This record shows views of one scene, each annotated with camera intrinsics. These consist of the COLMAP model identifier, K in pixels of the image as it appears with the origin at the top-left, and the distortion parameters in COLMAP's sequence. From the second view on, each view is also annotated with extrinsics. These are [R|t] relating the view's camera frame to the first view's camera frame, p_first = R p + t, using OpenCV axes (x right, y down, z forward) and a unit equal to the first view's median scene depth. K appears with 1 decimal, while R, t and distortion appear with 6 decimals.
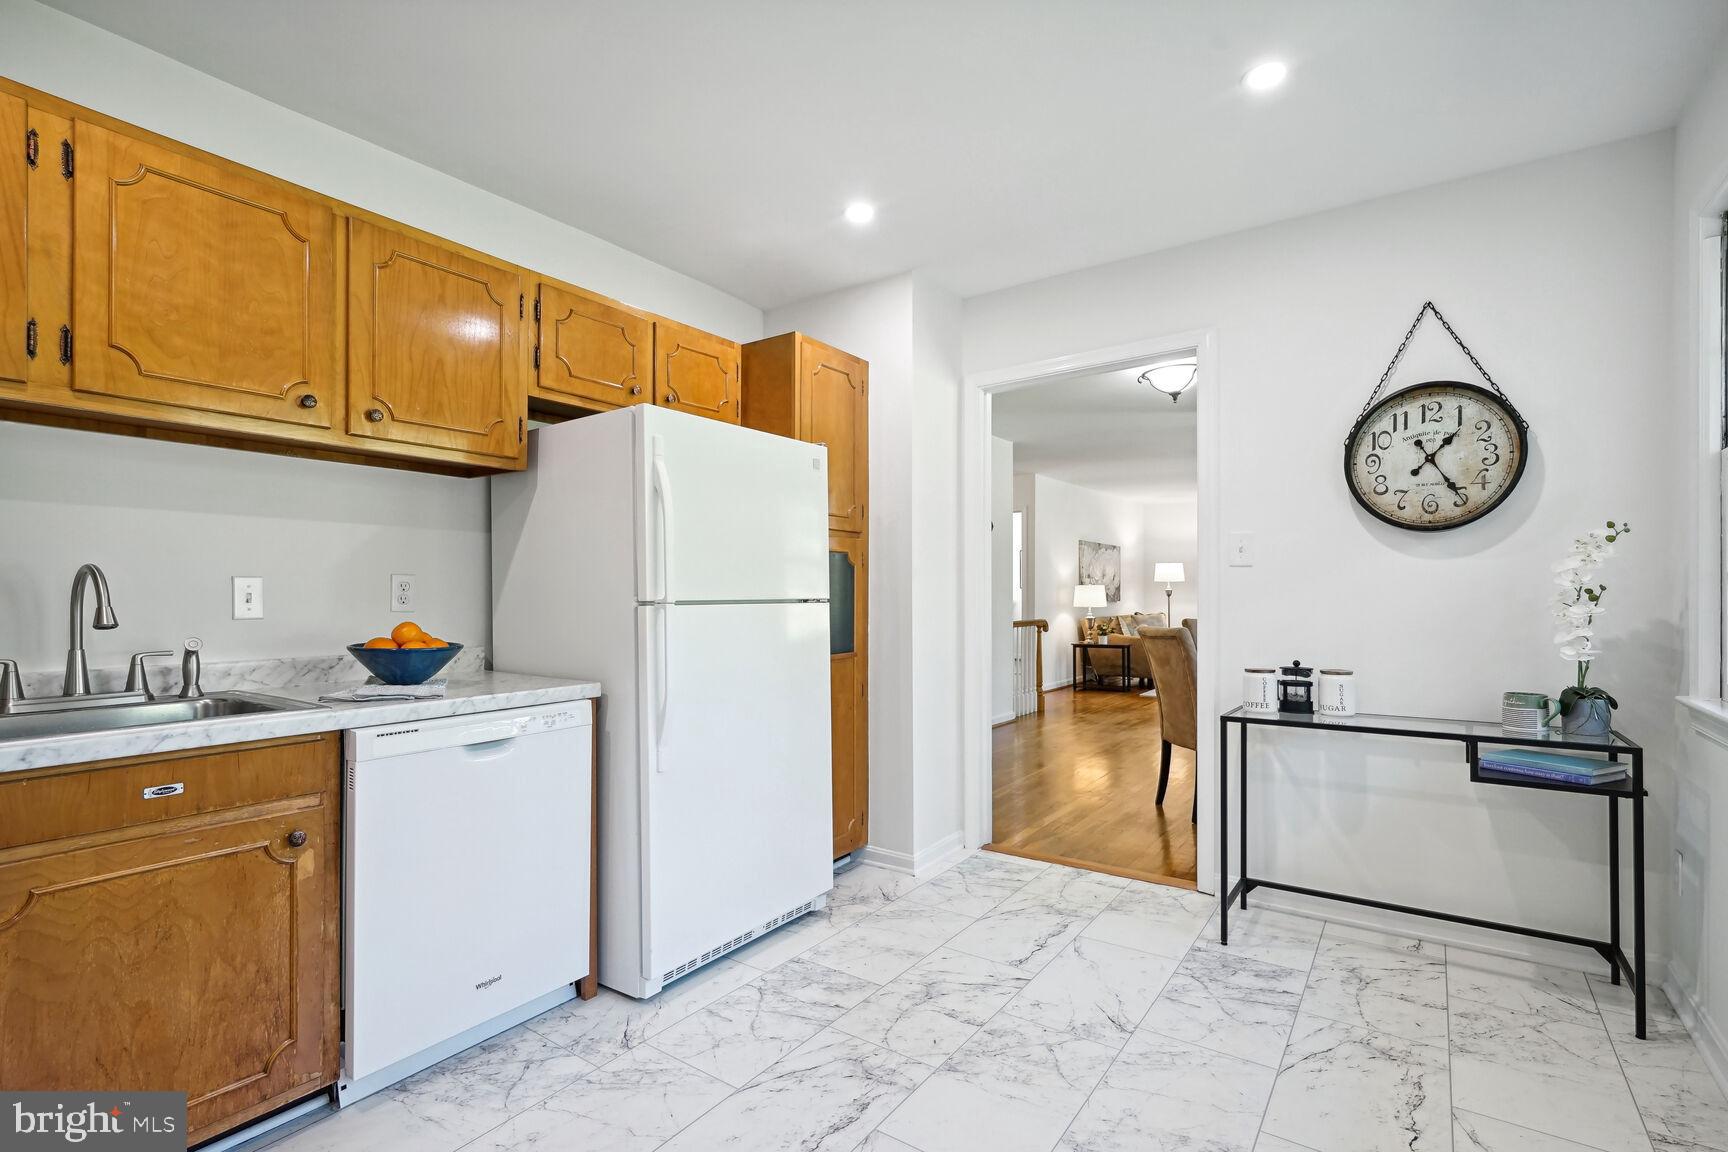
lens RADIAL K [[807.3, 0, 860.0], [0, 807.3, 588.4], [0, 0, 1]] dist [-0.005297, 0.000459]
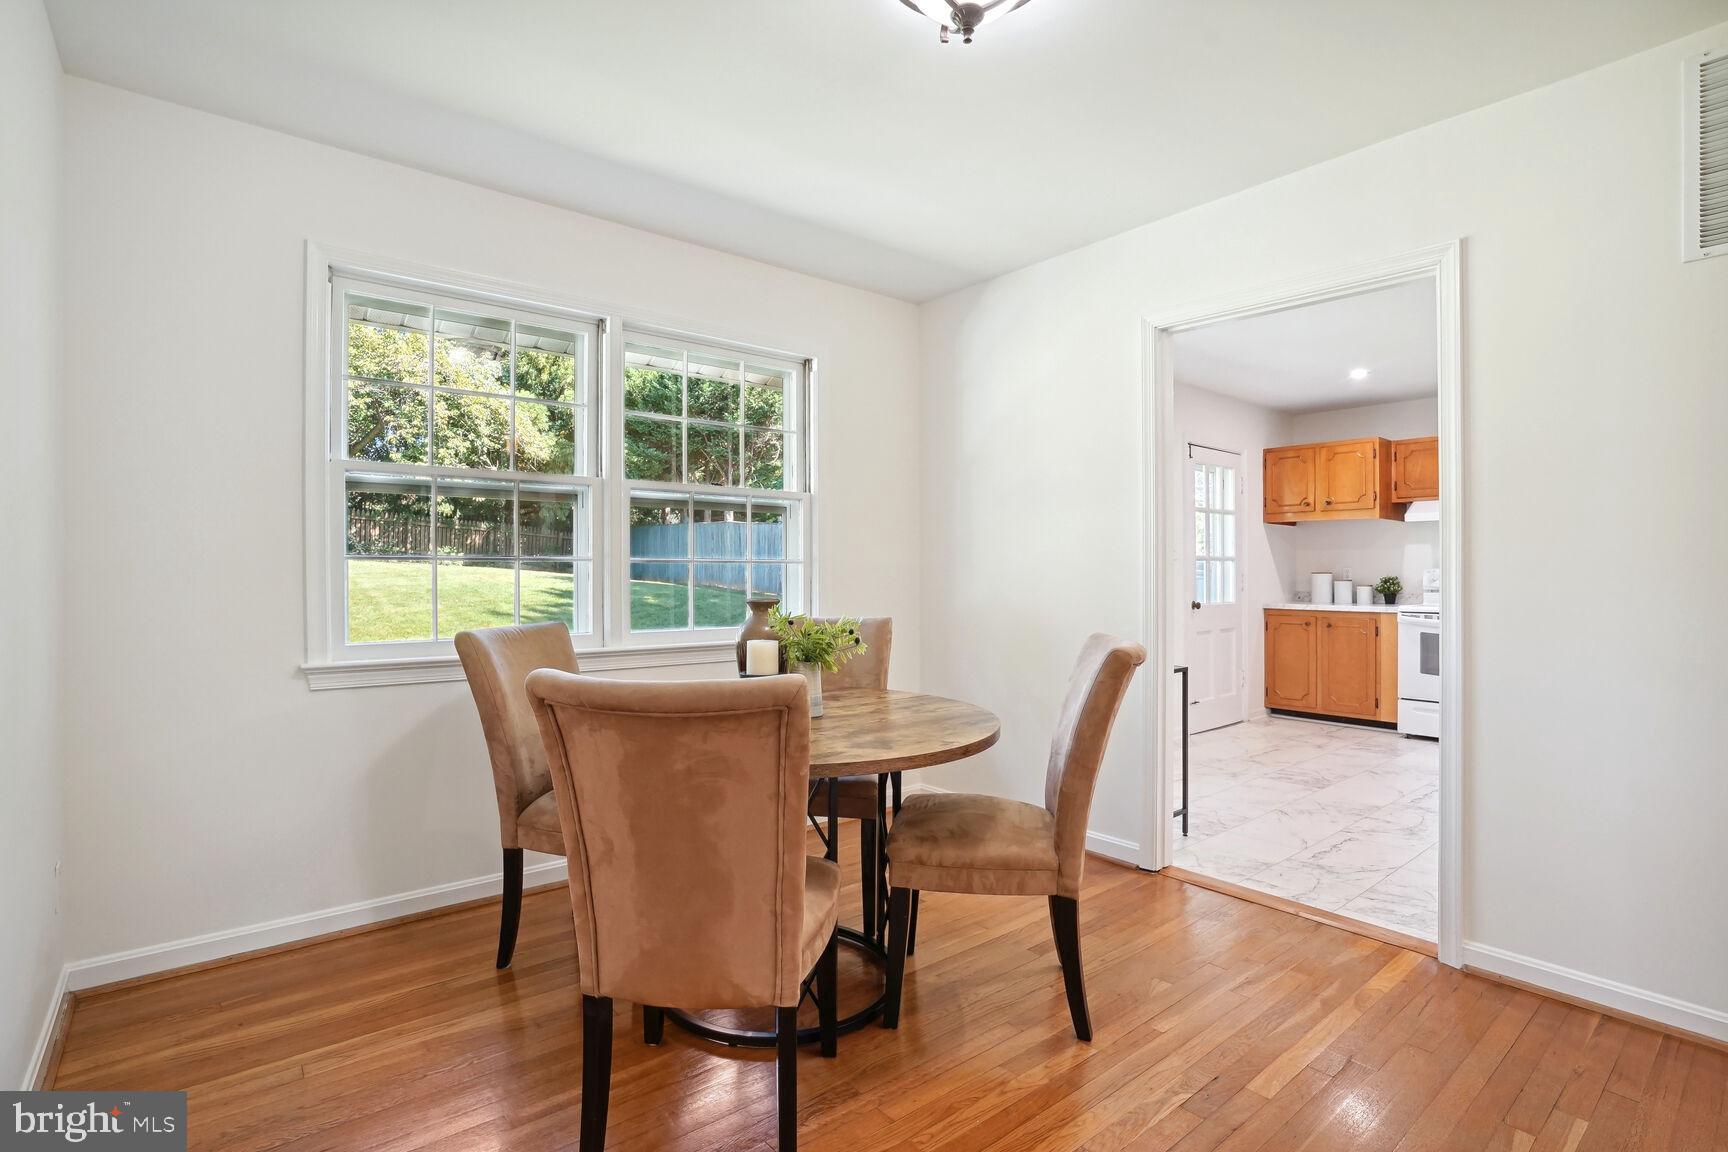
lens RADIAL K [[807.3, 0, 870.5], [0, 807.3, 585.2], [0, 0, 1]] dist [-0.005297, 0.000459]
pose [[-0.966560, 0.001078, 0.256437, 0.187592], [-0.004792, 0.999741, -0.022267, 0.016321], [-0.256395, -0.022751, -0.966304, 0.748909]]
